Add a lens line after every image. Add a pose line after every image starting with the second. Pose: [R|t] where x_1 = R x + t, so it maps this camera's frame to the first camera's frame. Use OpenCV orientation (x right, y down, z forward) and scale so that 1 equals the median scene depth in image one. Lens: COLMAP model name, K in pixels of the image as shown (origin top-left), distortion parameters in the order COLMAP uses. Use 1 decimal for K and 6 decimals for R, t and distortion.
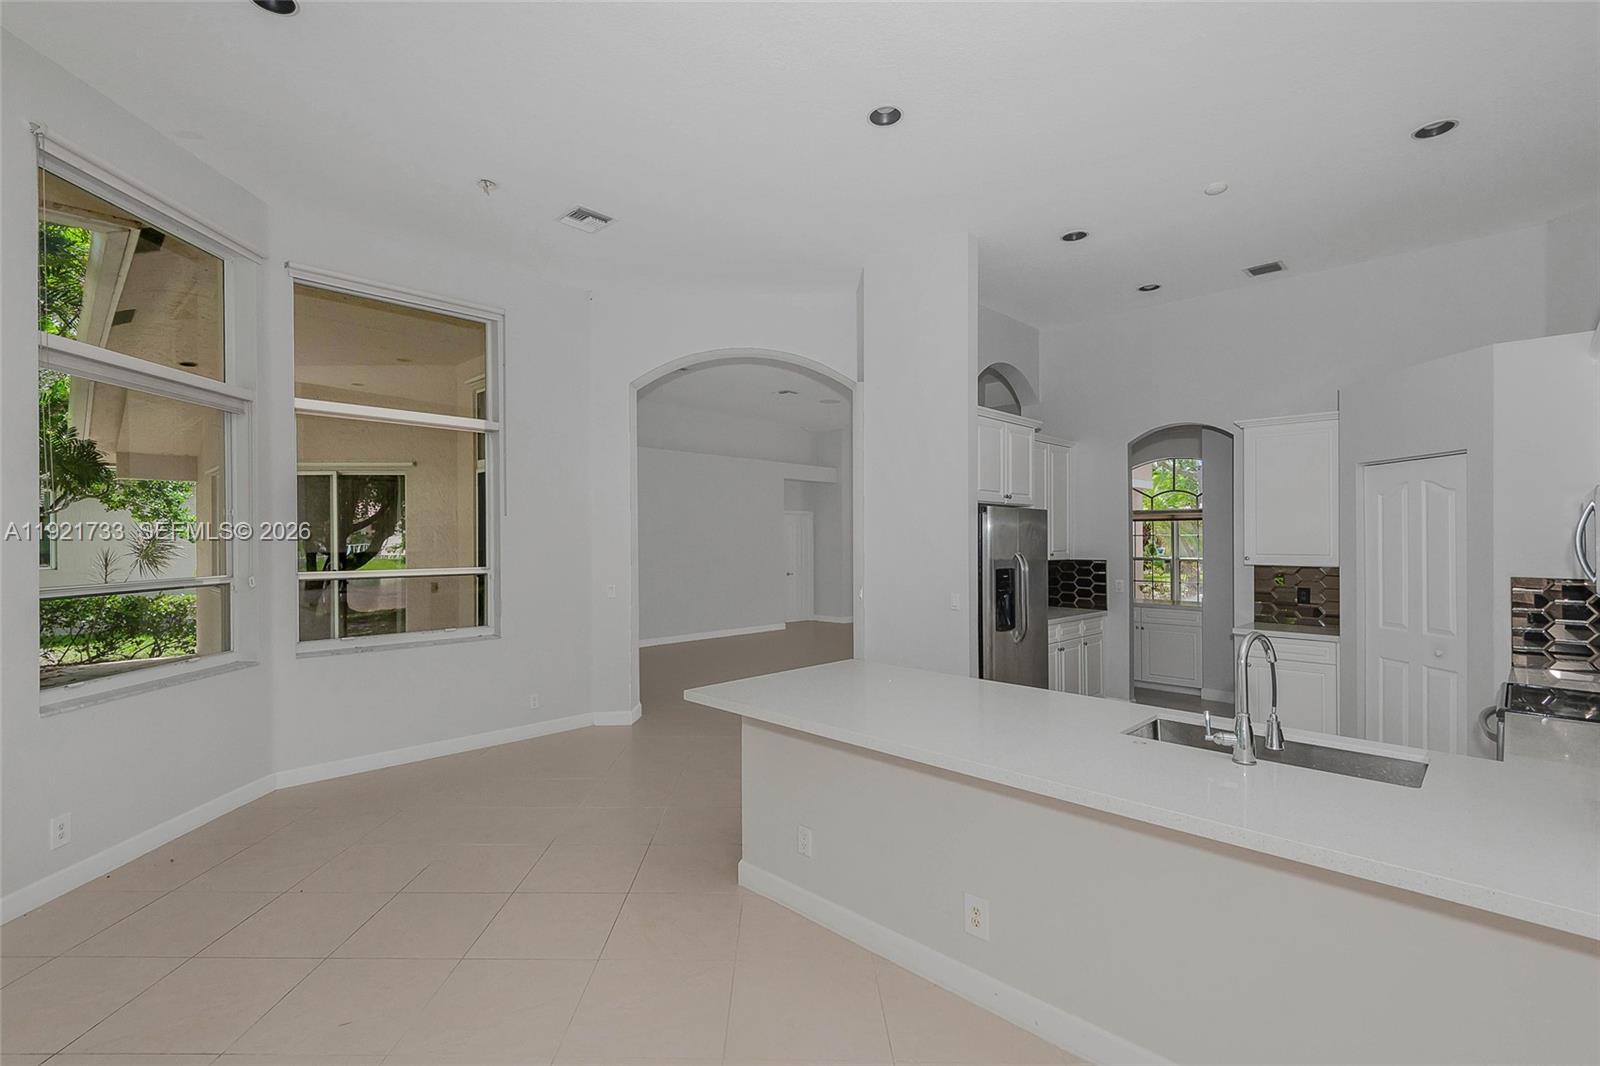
lens RADIAL K [[737.6, 0, 792.6], [0, 737.6, 532.5], [0, 0, 1]] dist [0.047217, -0.000084]
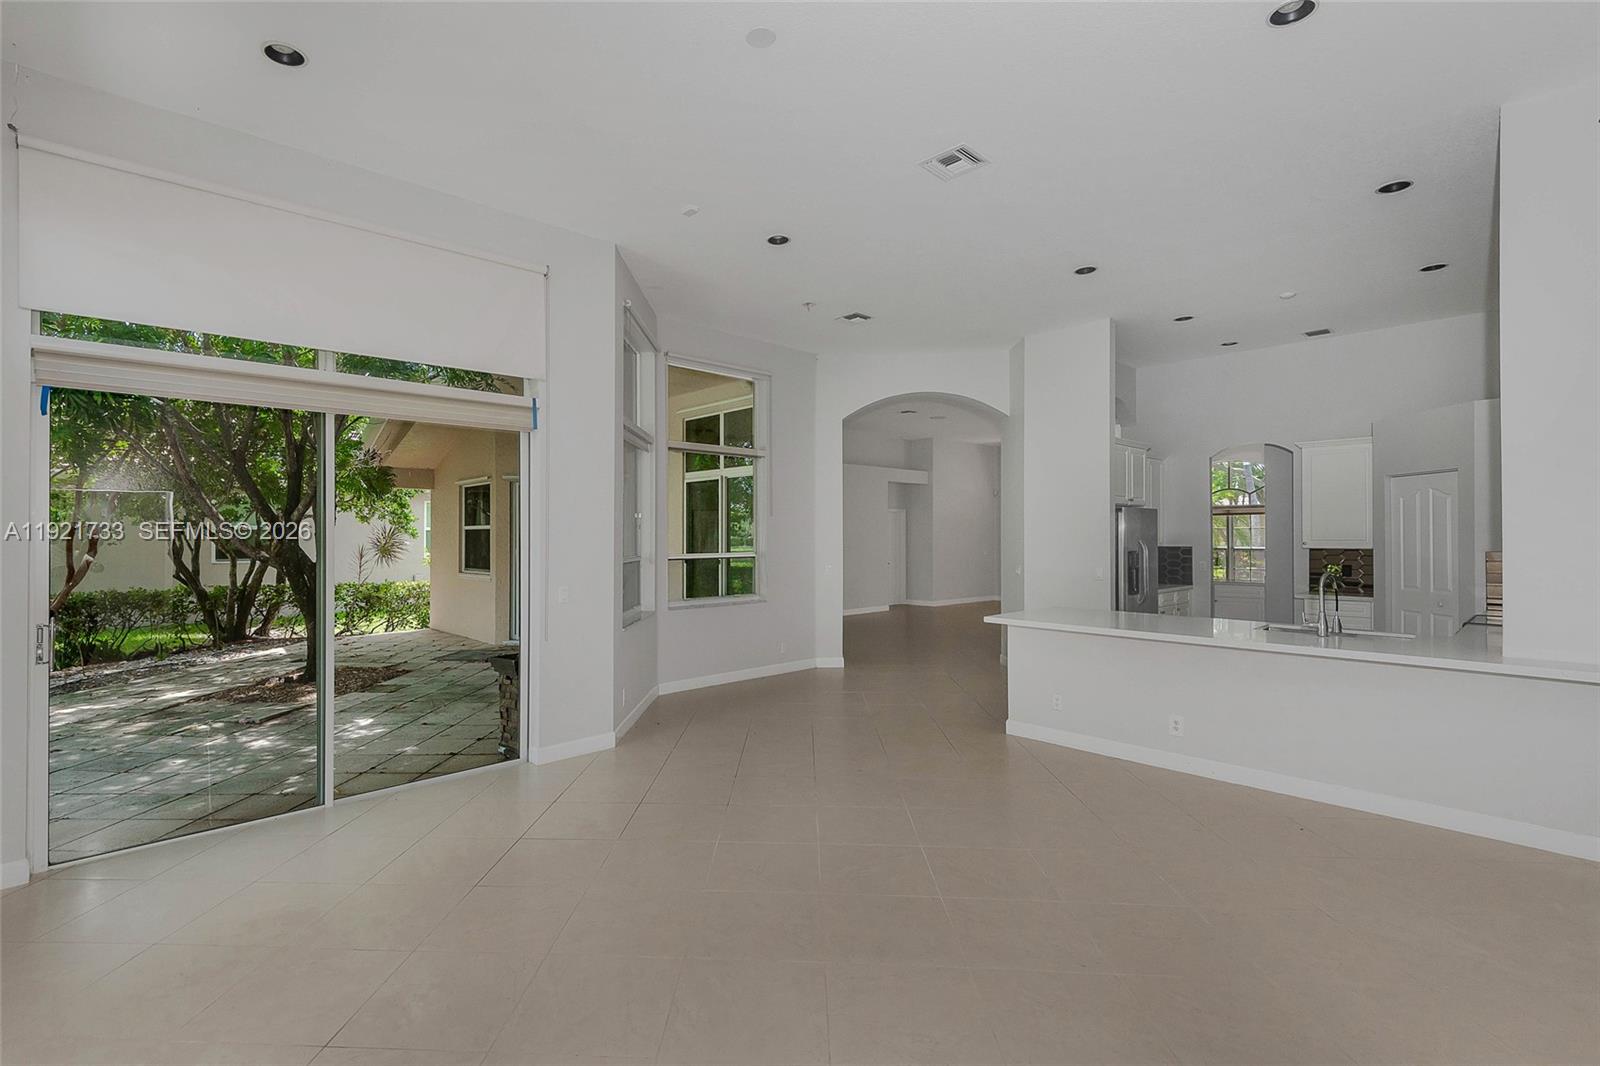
lens RADIAL K [[737.6, 0, 805.8], [0, 737.6, 533.7], [0, 0, 1]] dist [0.047217, -0.000084]
pose [[0.999804, -0.006576, -0.018651, -0.272618], [0.006700, 0.999956, 0.006580, 0.001922], [0.018607, -0.006703, 0.999804, -0.381599]]
